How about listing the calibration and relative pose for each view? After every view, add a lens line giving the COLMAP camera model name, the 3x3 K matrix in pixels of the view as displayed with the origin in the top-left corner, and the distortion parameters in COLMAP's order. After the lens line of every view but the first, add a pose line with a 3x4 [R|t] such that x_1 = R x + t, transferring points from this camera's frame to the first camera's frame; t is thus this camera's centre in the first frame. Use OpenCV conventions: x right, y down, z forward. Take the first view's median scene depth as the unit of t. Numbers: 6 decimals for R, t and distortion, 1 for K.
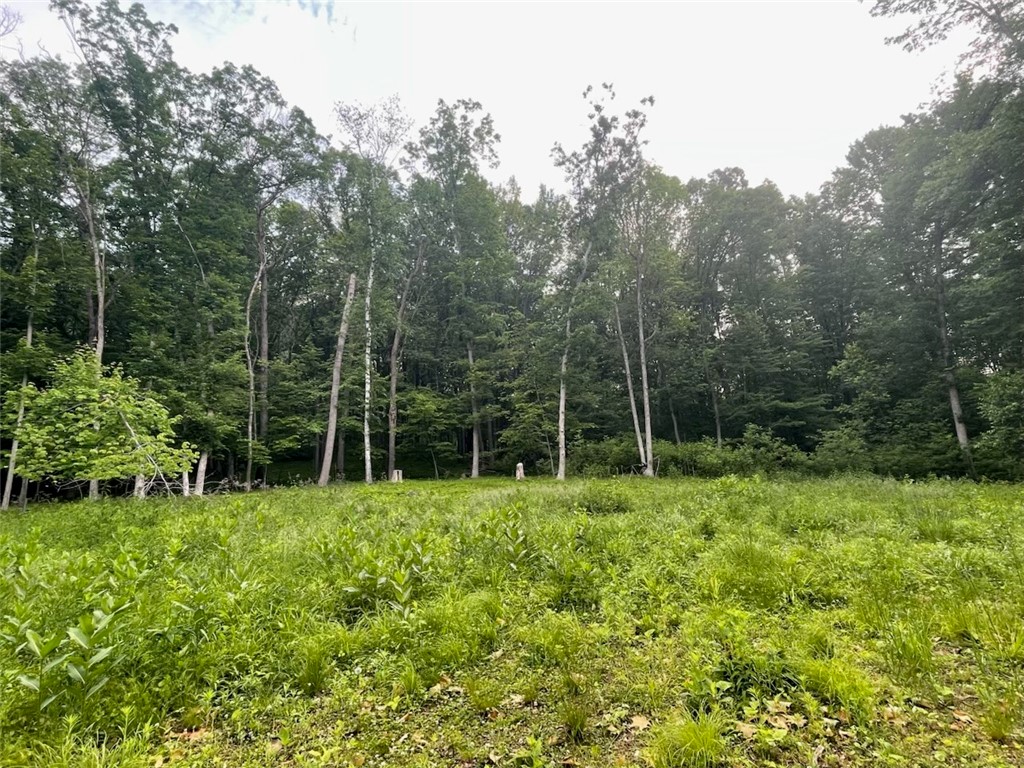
lens RADIAL K [[570.1, 0, 512.0], [0, 570.1, 384.0], [0, 0, 1]] dist [-0.002094, -0.000472]
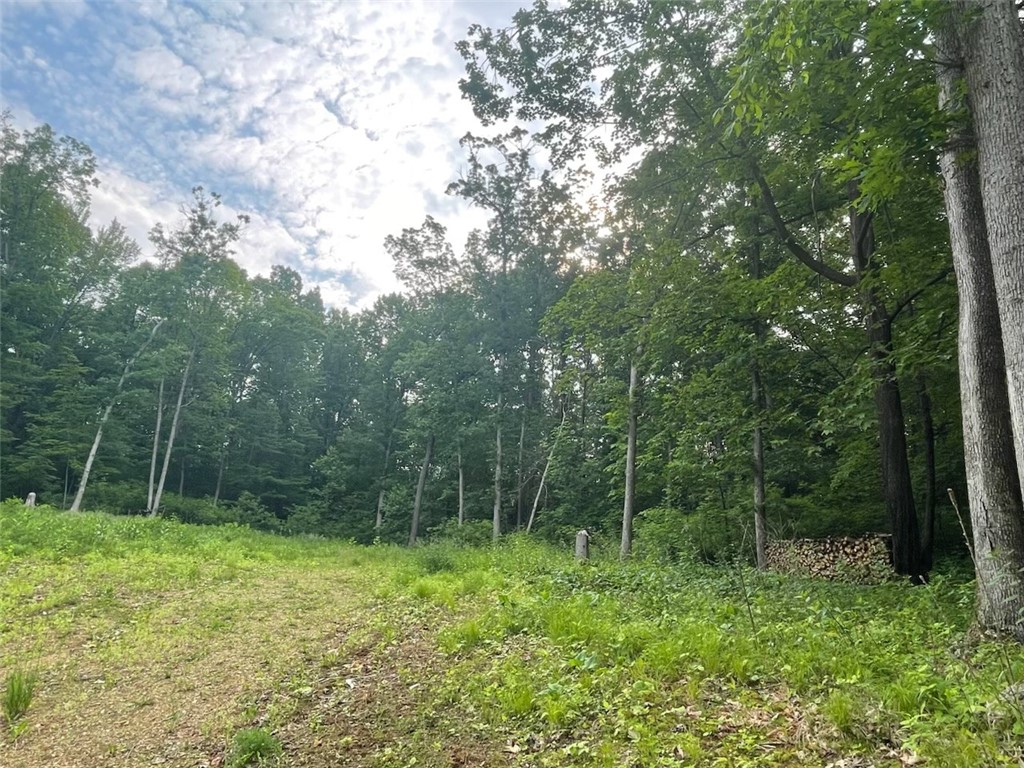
lens RADIAL K [[594.1, 0, 512.0], [0, 594.1, 384.0], [0, 0, 1]] dist [-0.000891, -0.001323]
pose [[0.662861, 0.290756, 0.689983, -0.181280], [-0.216470, 0.956588, -0.195141, -0.030214], [-0.716768, -0.020009, 0.697025, -0.363815]]
